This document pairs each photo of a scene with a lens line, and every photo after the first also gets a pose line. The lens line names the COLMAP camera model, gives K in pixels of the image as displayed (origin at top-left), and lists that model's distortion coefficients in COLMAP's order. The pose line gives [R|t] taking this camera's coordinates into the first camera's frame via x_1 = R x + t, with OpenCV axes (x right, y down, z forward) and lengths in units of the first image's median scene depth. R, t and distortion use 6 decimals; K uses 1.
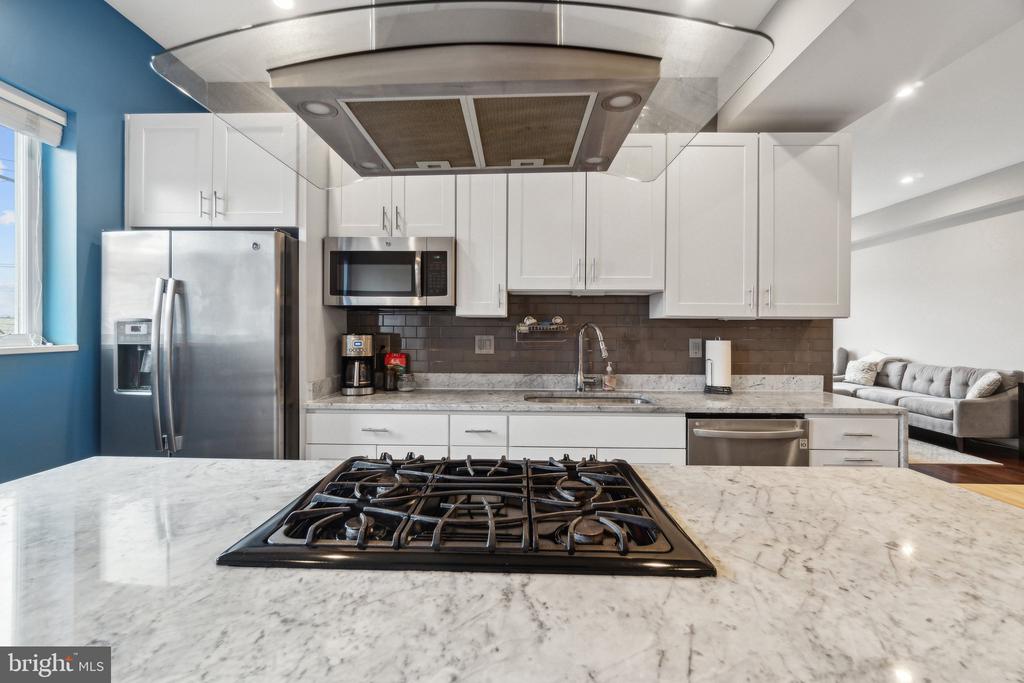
lens RADIAL K [[443.2, 0, 505.8], [0, 443.2, 333.2], [0, 0, 1]] dist [-0.003691, 0.000895]
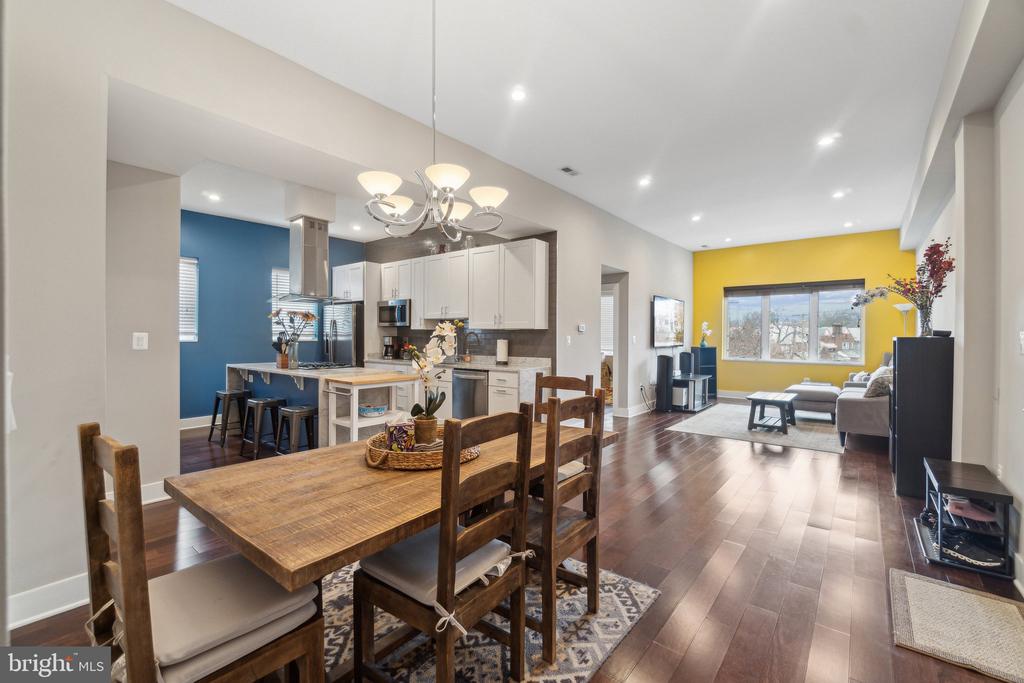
lens RADIAL K [[443.2, 0, 511.2], [0, 443.2, 339.8], [0, 0, 1]] dist [-0.003691, 0.000895]
pose [[0.792990, 0.004209, -0.609220, 1.710764], [-0.004519, 0.999989, 0.001027, 0.014162], [0.609218, 0.001938, 0.793001, -0.609757]]
